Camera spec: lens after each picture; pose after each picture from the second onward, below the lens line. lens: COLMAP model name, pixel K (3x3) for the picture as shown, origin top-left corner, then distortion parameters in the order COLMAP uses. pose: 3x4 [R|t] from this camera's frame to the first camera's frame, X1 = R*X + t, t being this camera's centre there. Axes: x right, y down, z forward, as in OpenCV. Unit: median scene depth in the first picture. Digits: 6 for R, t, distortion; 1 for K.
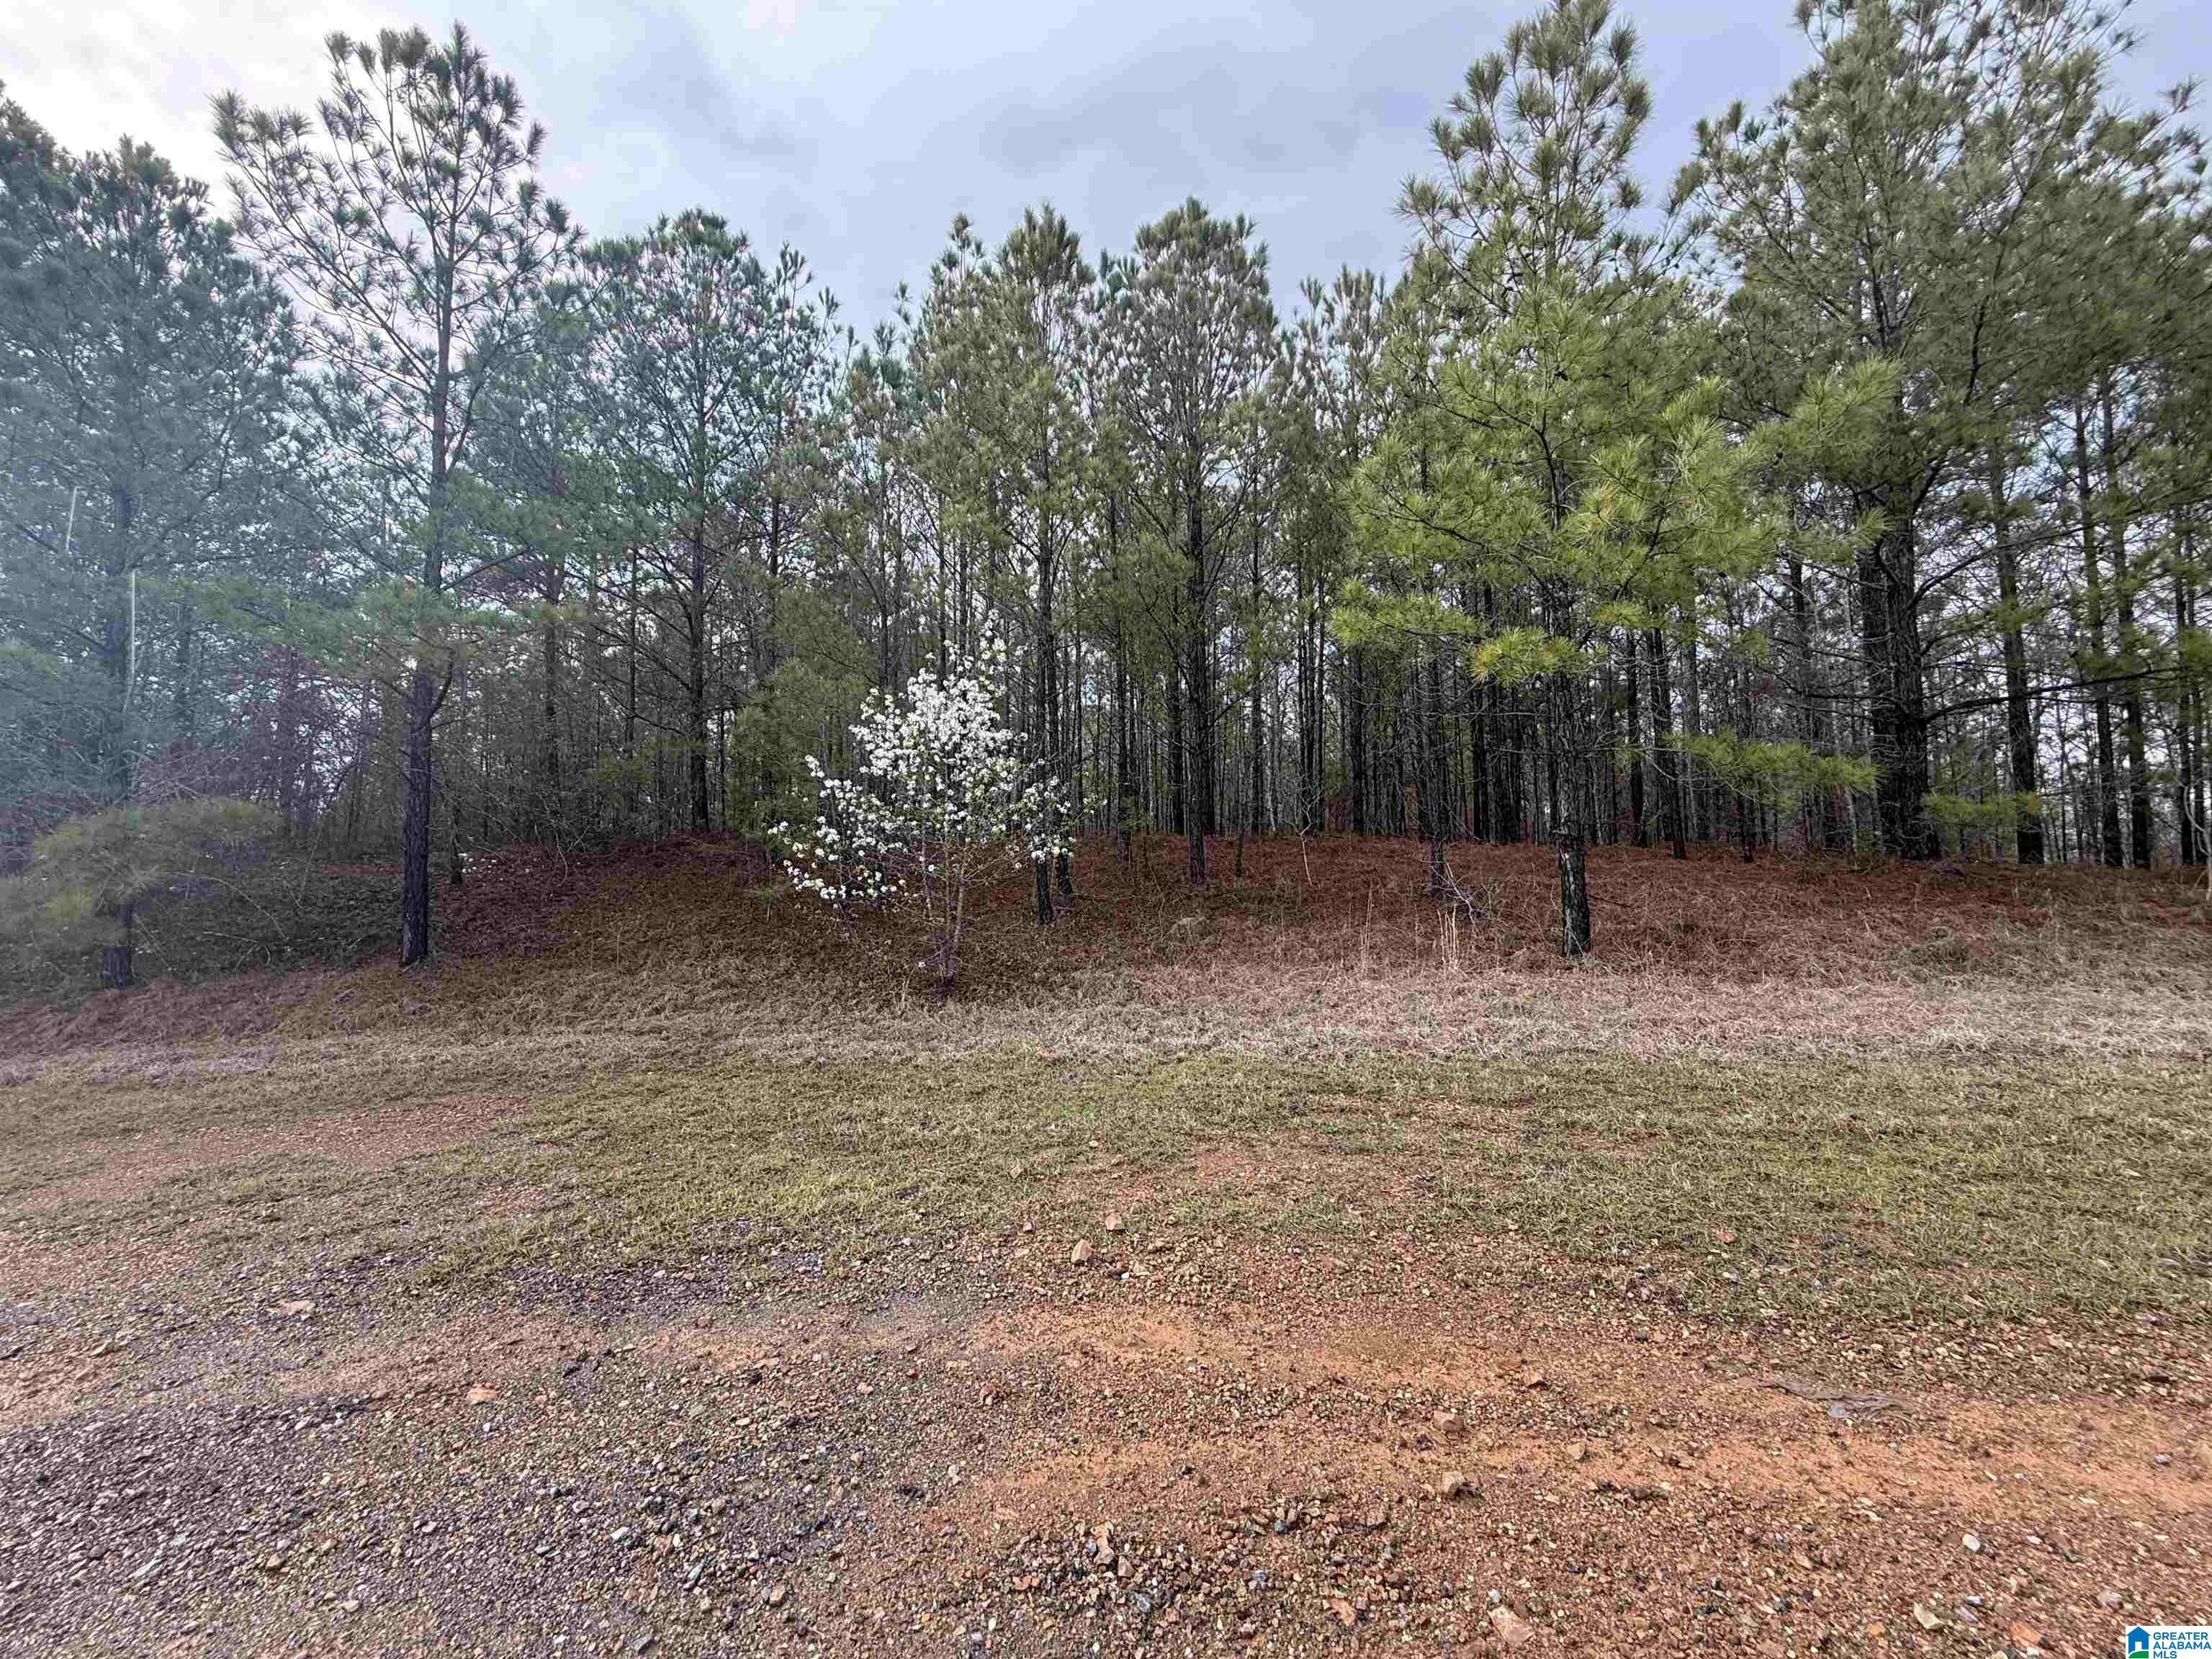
lens RADIAL K [[882.0, 0, 1107.4], [0, 882.0, 822.1], [0, 0, 1]] dist [-0.001460, 0.000548]
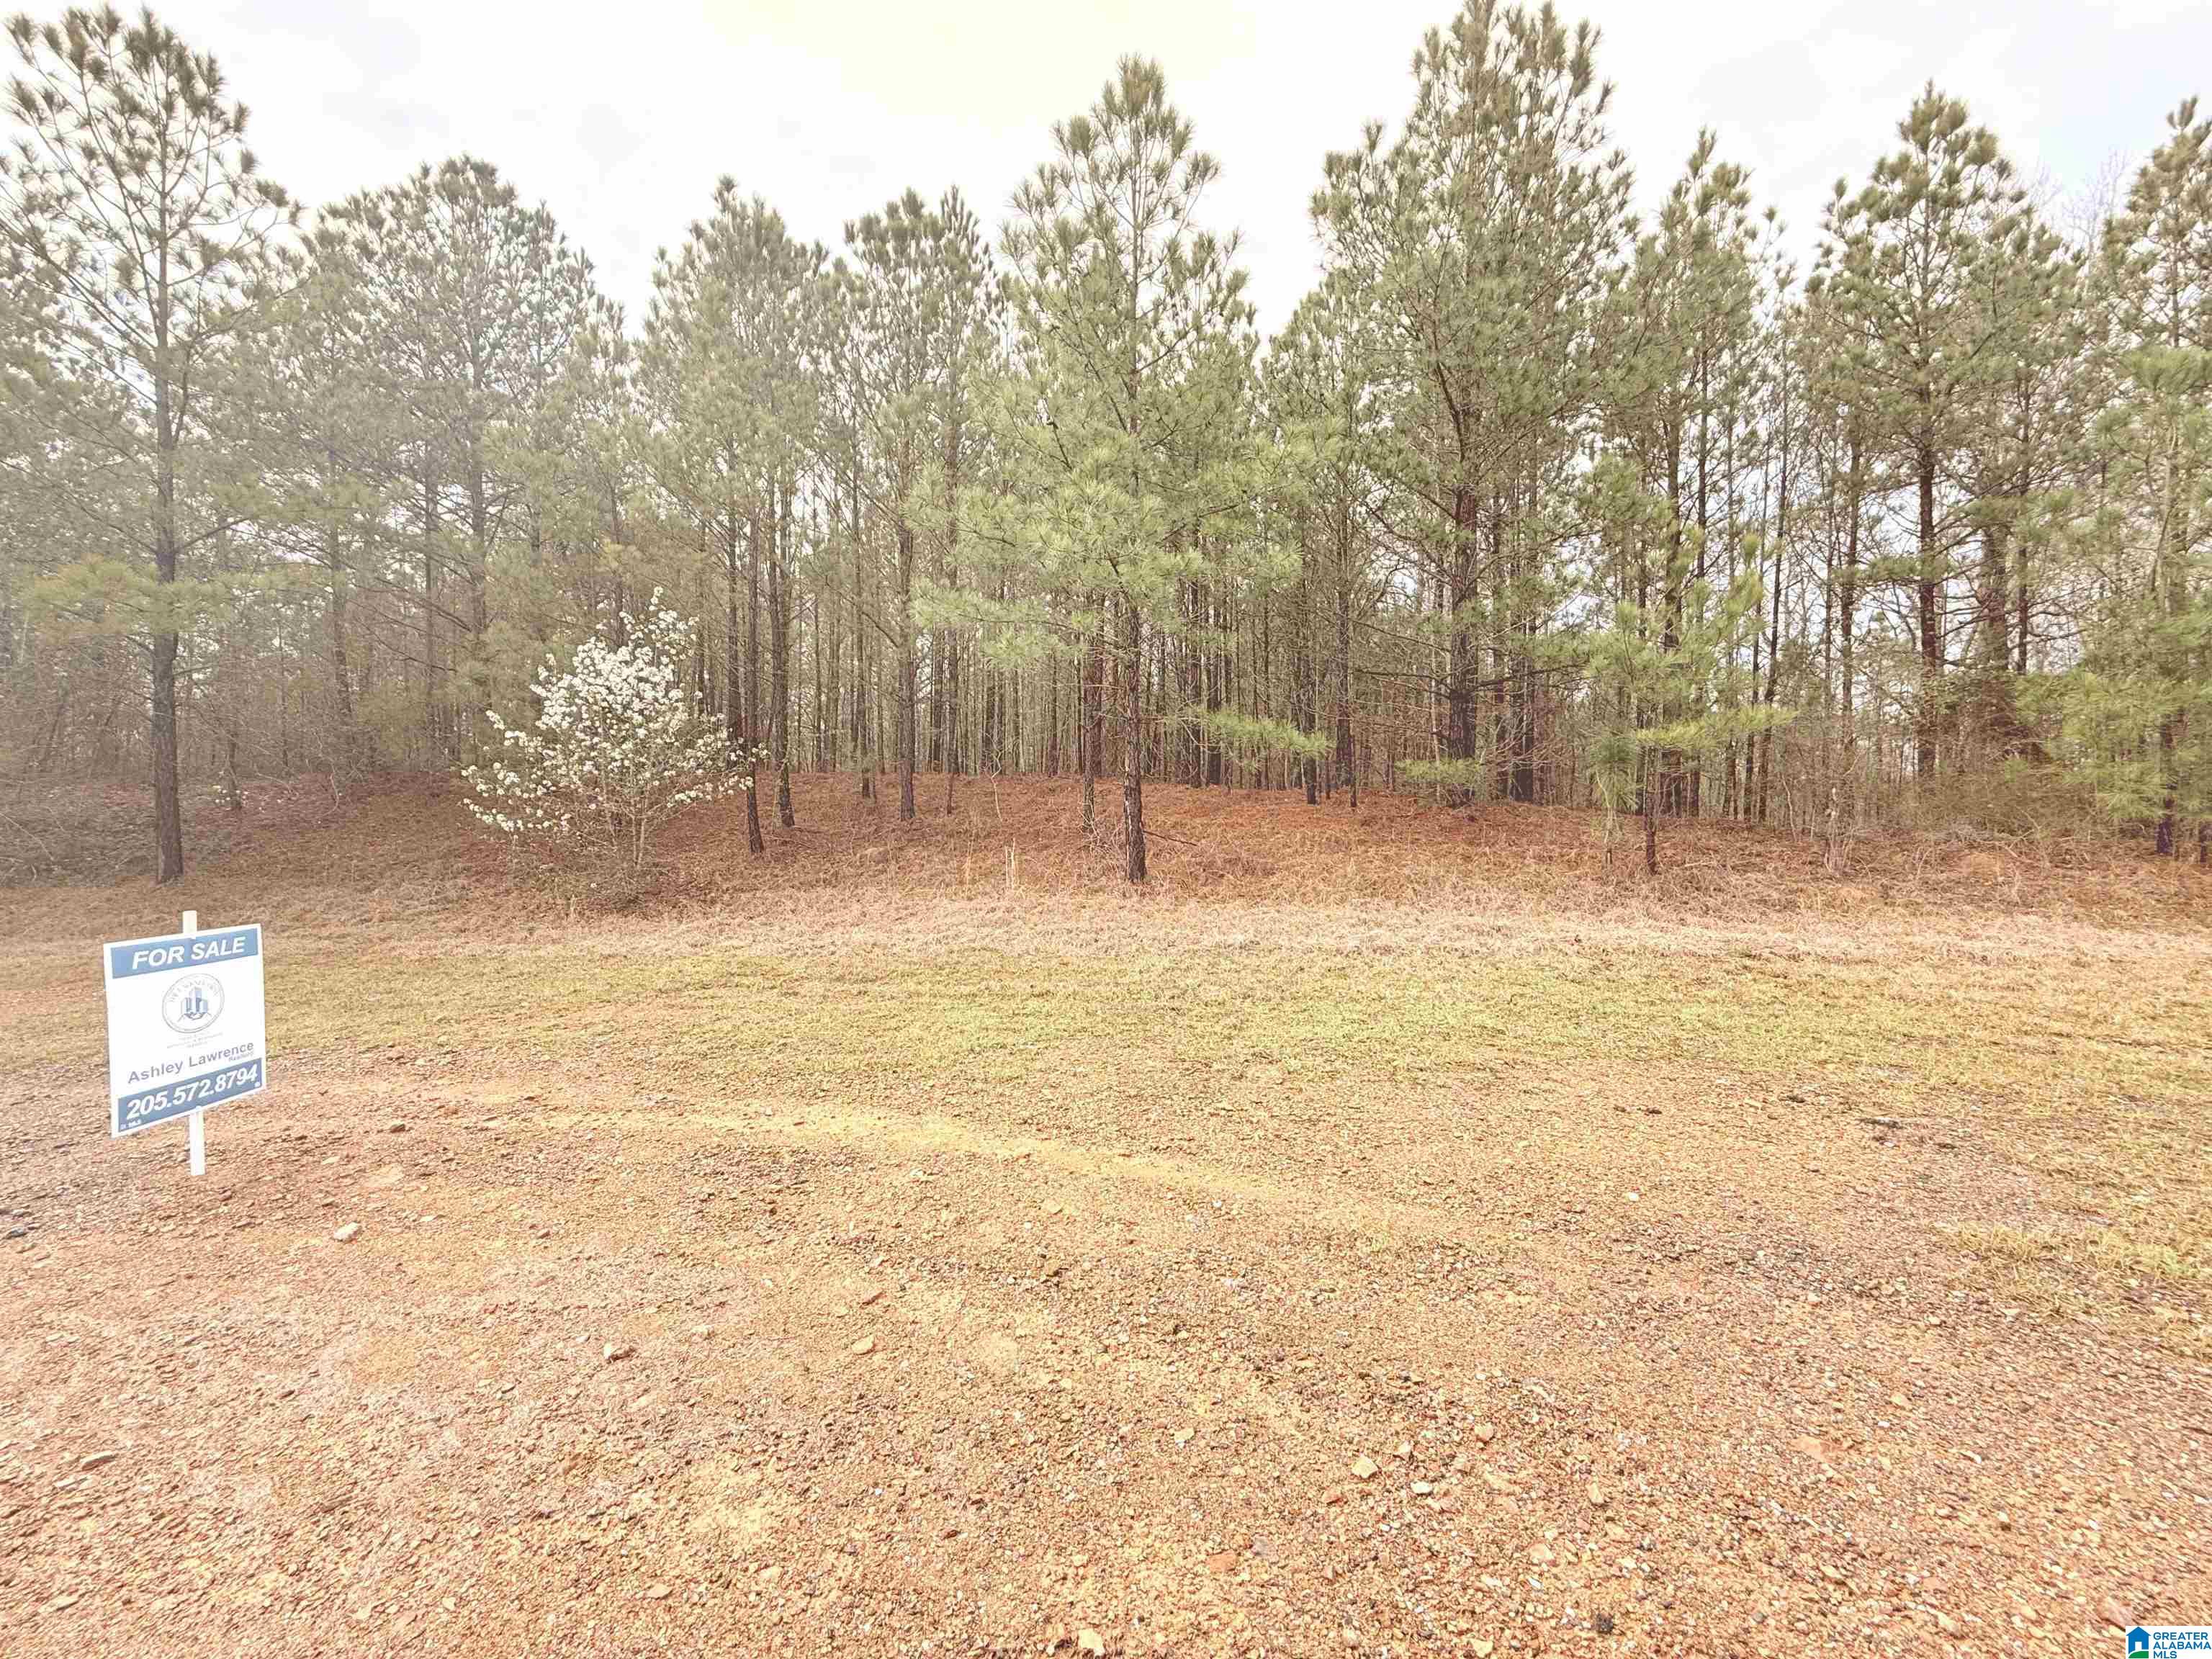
lens RADIAL K [[882.0, 0, 1104.9], [0, 882.0, 826.8], [0, 0, 1]] dist [-0.001460, 0.000548]
pose [[0.998265, 0.013124, 0.057403, 0.363748], [-0.018152, 0.995959, 0.087959, -0.033700], [-0.056017, -0.088848, 0.994469, -0.206877]]
